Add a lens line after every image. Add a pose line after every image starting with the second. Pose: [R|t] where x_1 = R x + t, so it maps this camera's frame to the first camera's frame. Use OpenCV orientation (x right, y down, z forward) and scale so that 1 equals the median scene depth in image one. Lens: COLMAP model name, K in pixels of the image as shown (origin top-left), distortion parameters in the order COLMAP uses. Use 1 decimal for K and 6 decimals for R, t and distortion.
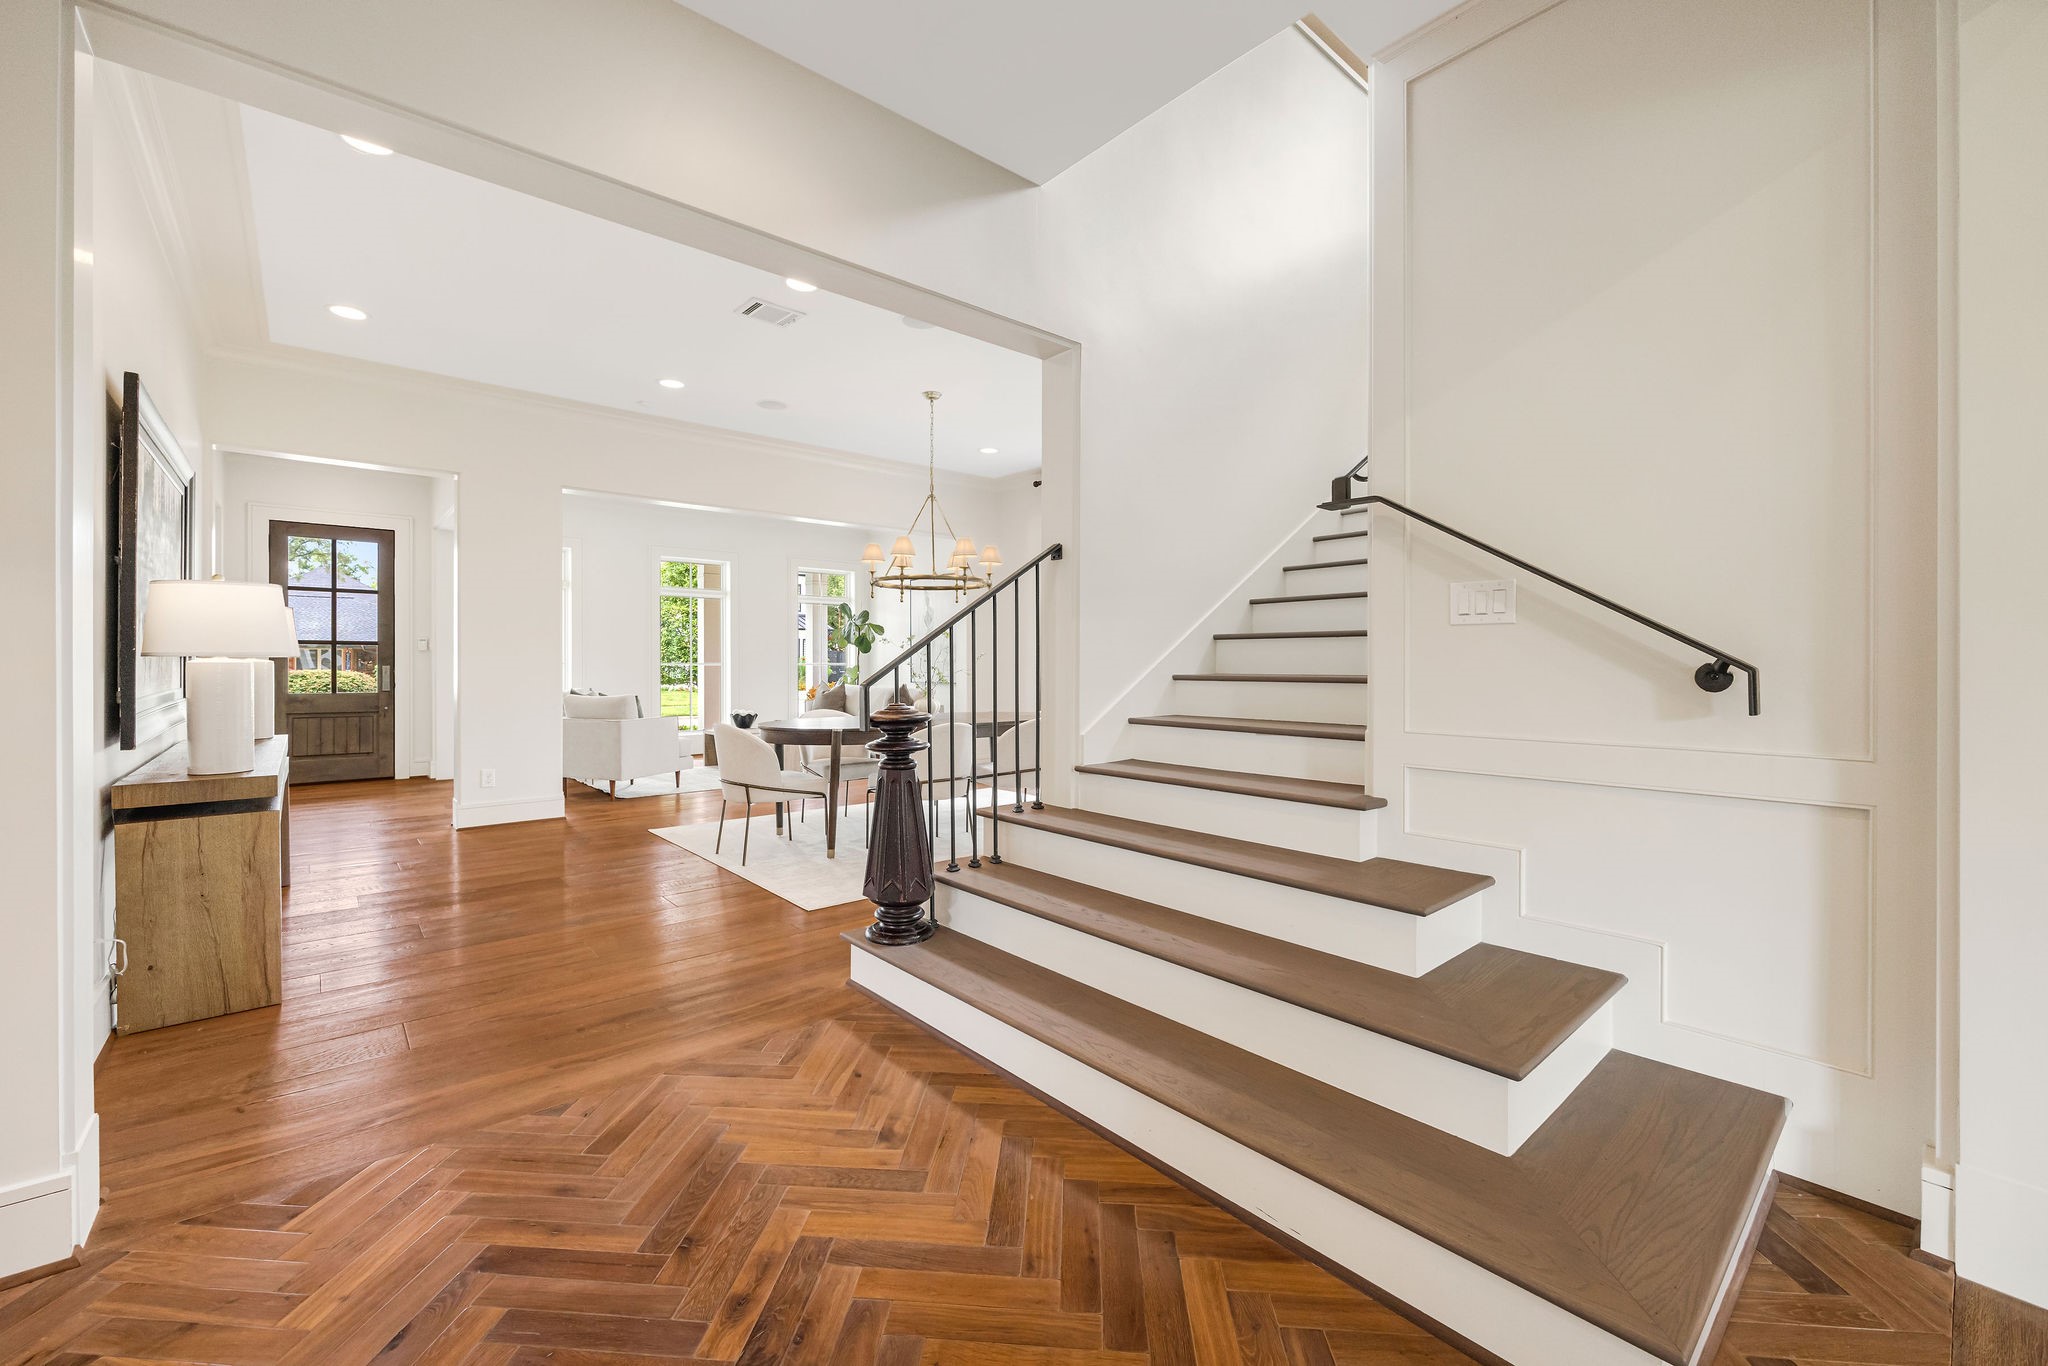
lens RADIAL K [[817.7, 0, 1023.3], [0, 817.7, 671.9], [0, 0, 1]] dist [0.003268, 0.000065]
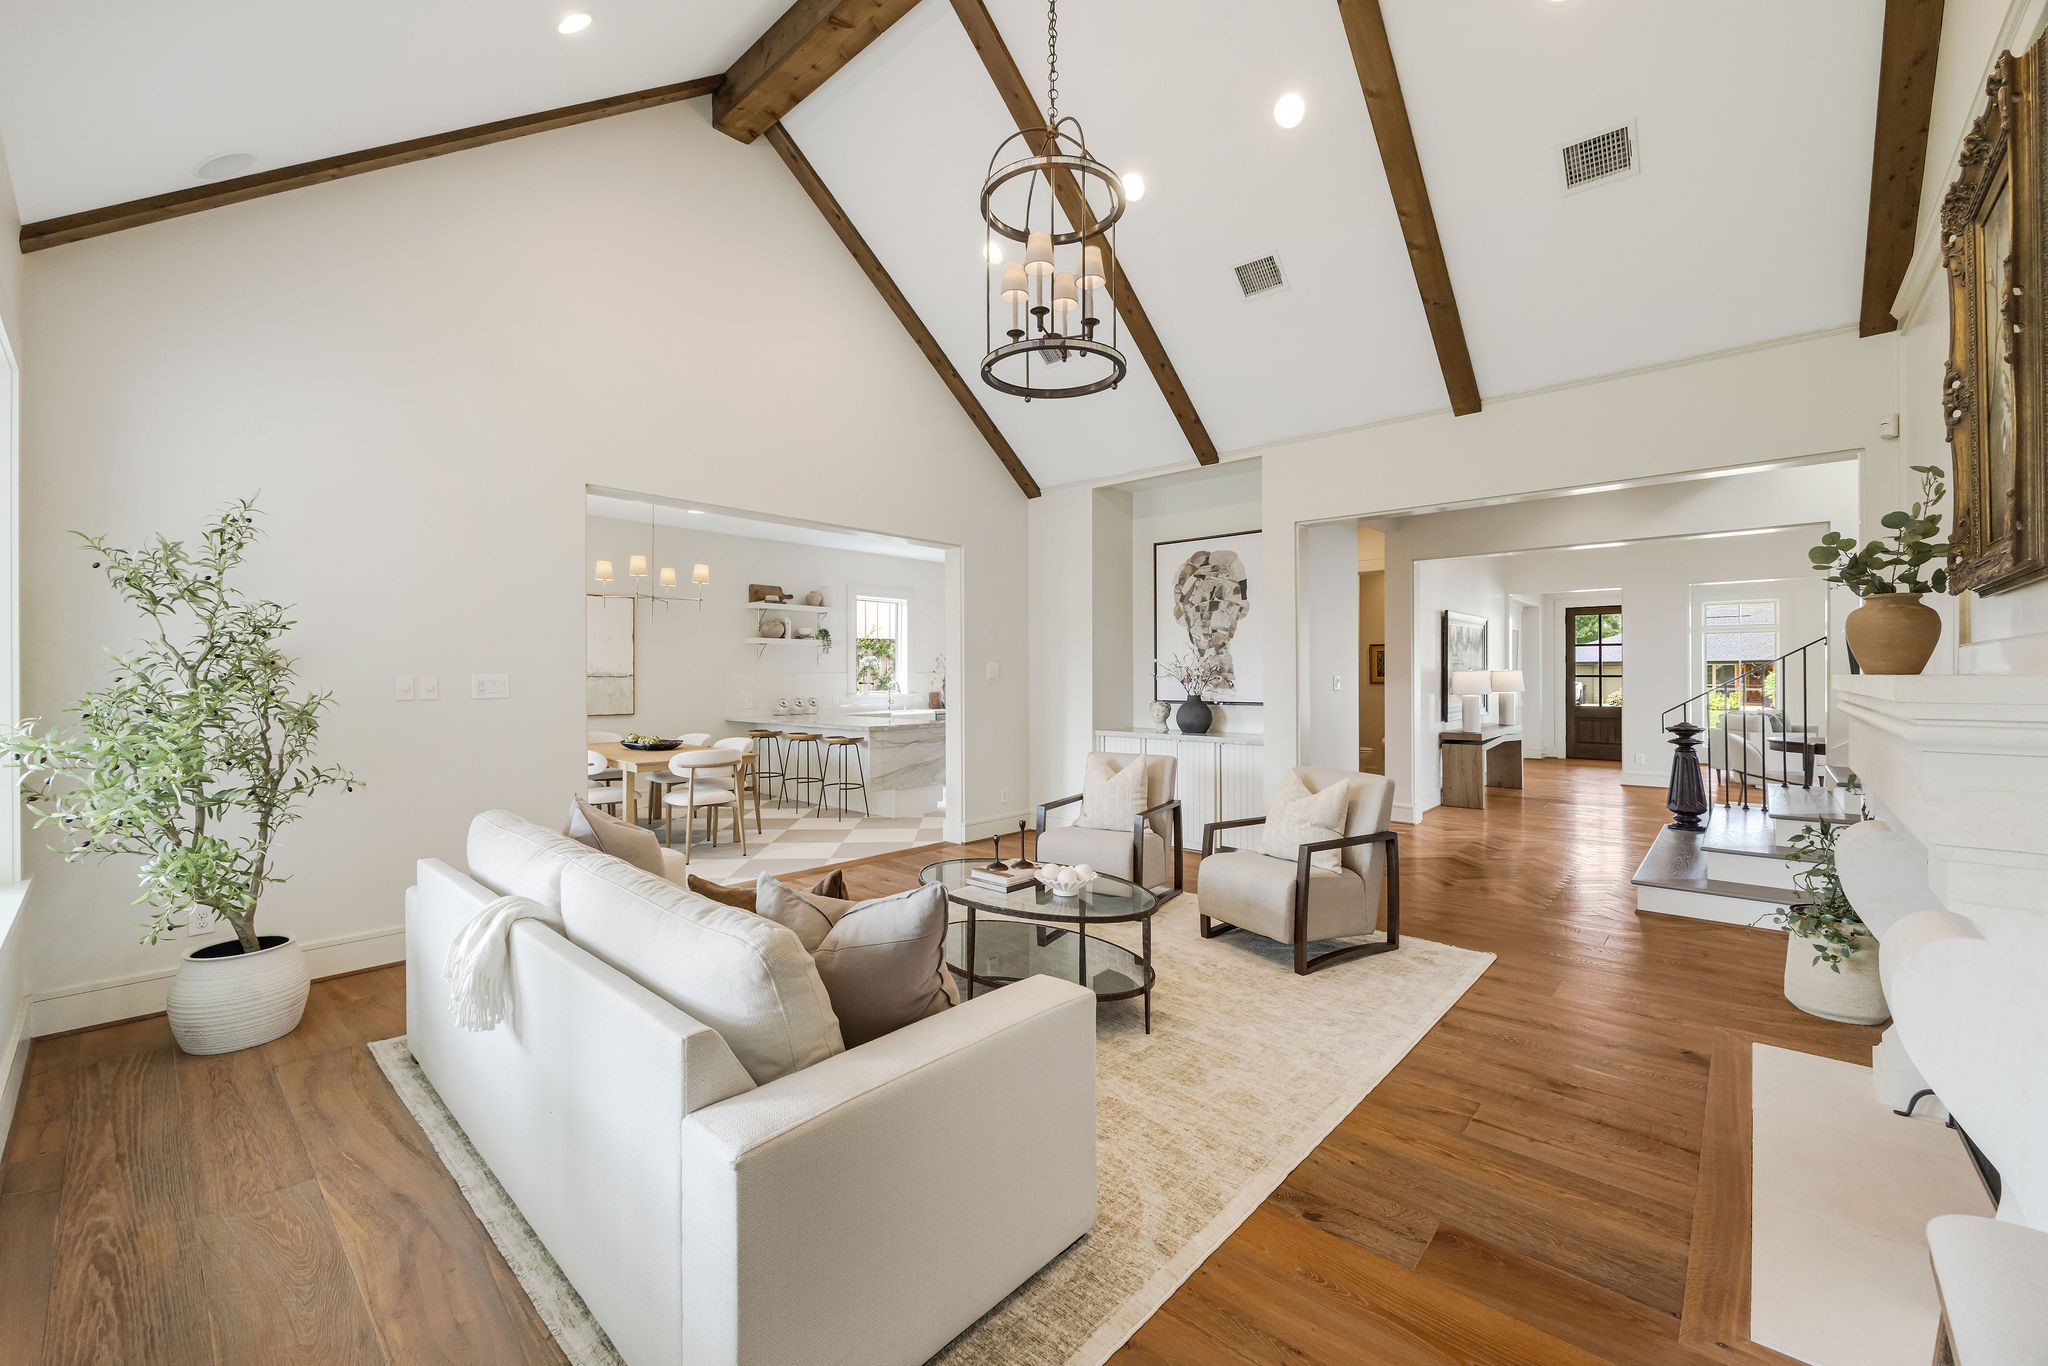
lens RADIAL K [[817.7, 0, 1023.3], [0, 817.7, 671.9], [0, 0, 1]] dist [0.003268, 0.000065]
pose [[0.115559, -0.009996, -0.993250, 0.687411], [-0.002408, 0.999944, -0.010344, -0.024070], [0.993298, 0.003587, 0.115529, -0.363904]]
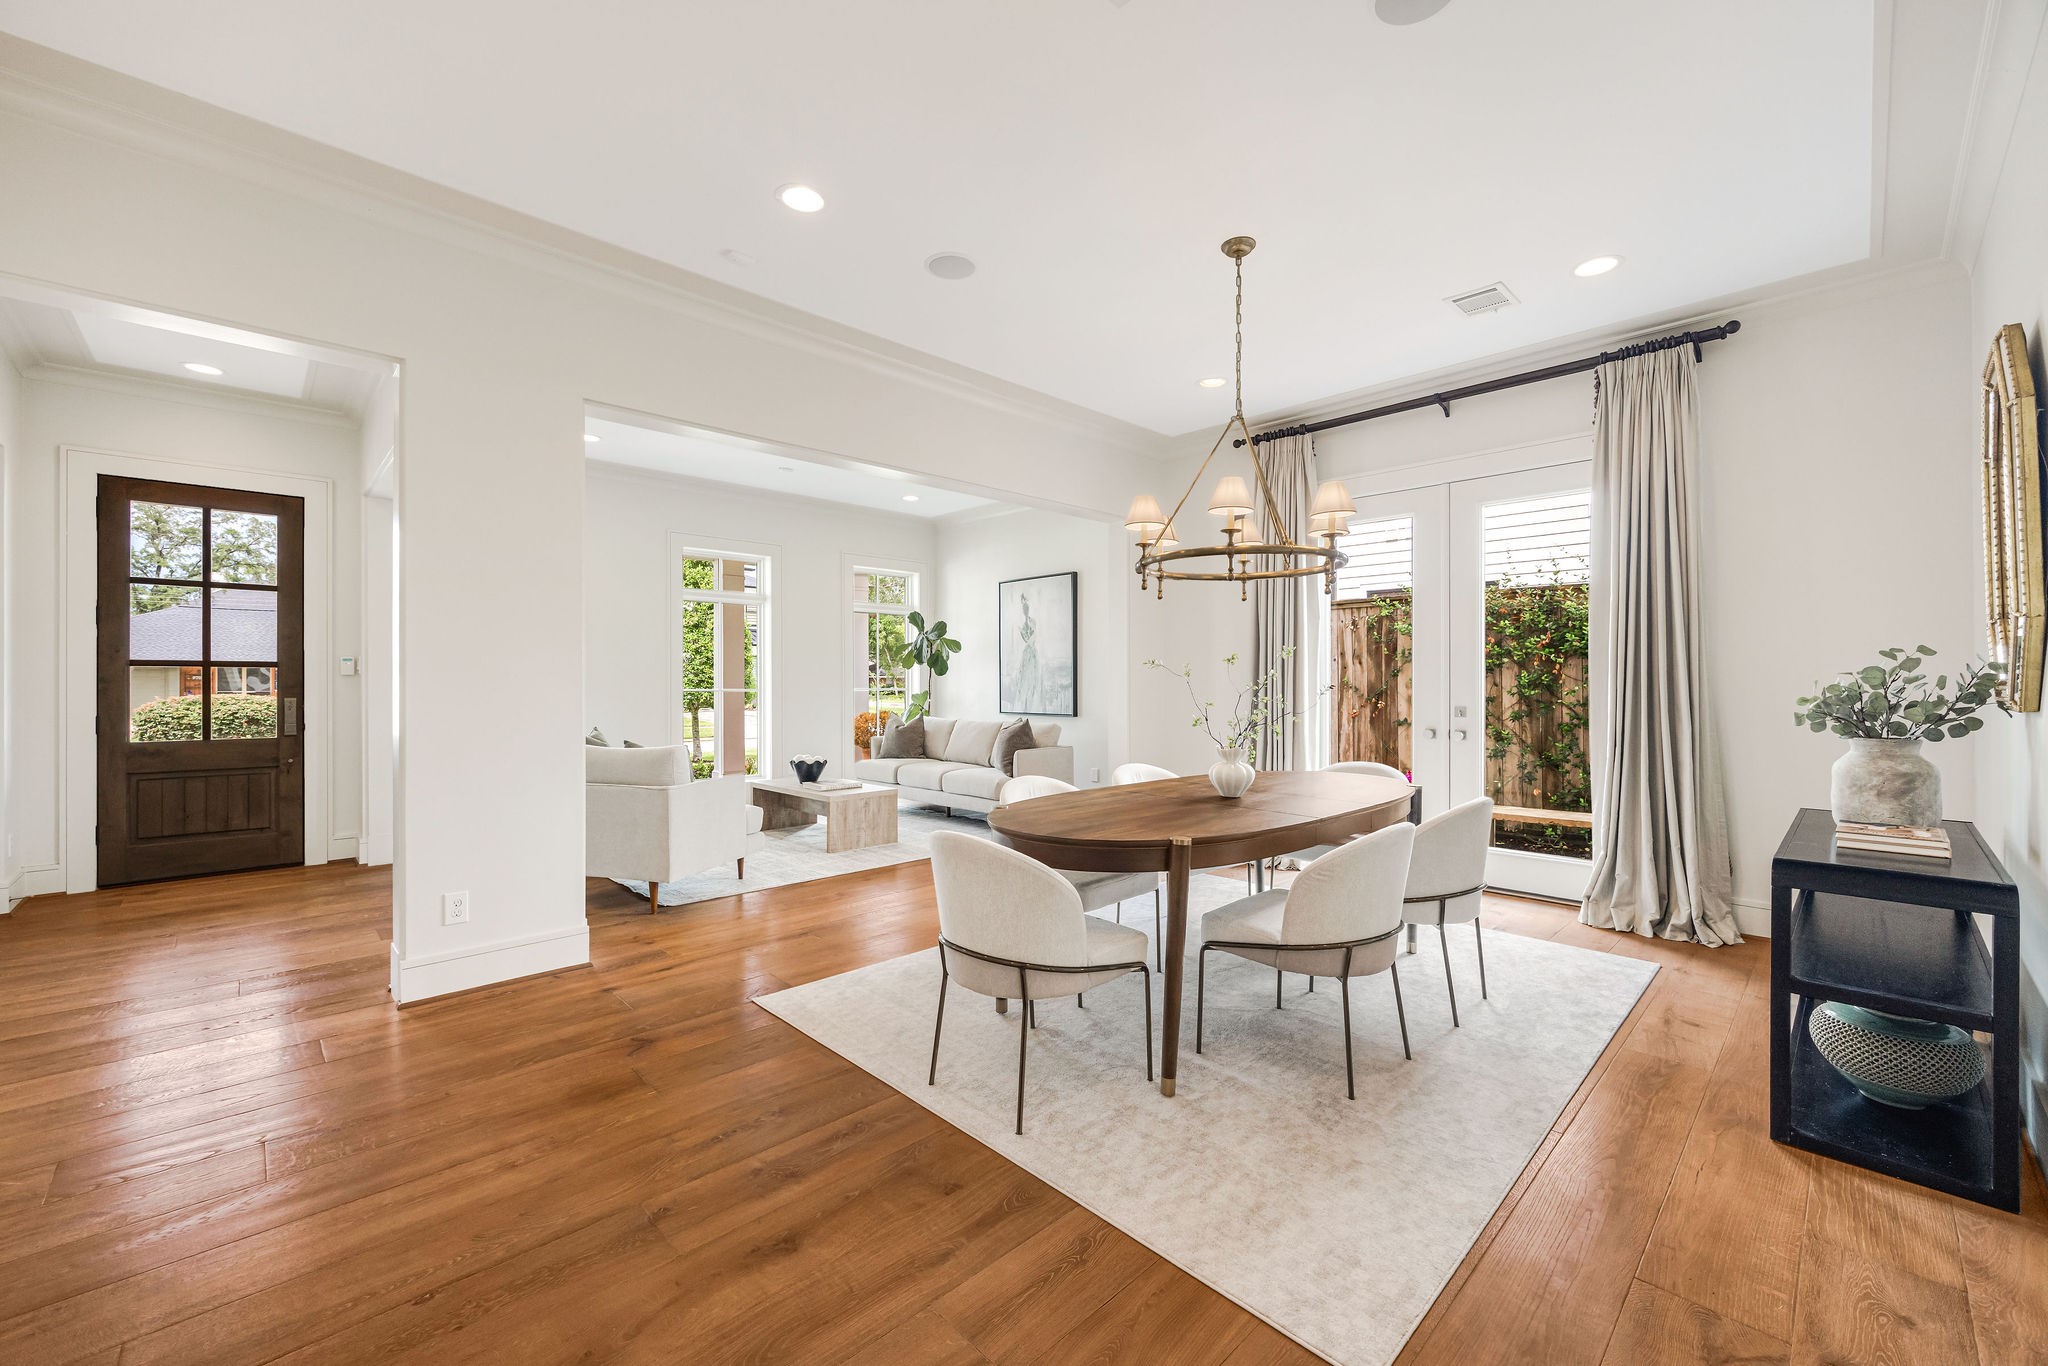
lens RADIAL K [[806.7, 0, 1010.0], [0, 806.7, 686.0], [0, 0, 1]] dist [0.014090, 0.000033]
pose [[0.999075, -0.001859, 0.042956, -0.221781], [0.001949, 0.999996, -0.002052, -0.015311], [-0.042952, 0.002134, 0.999075, 0.313281]]
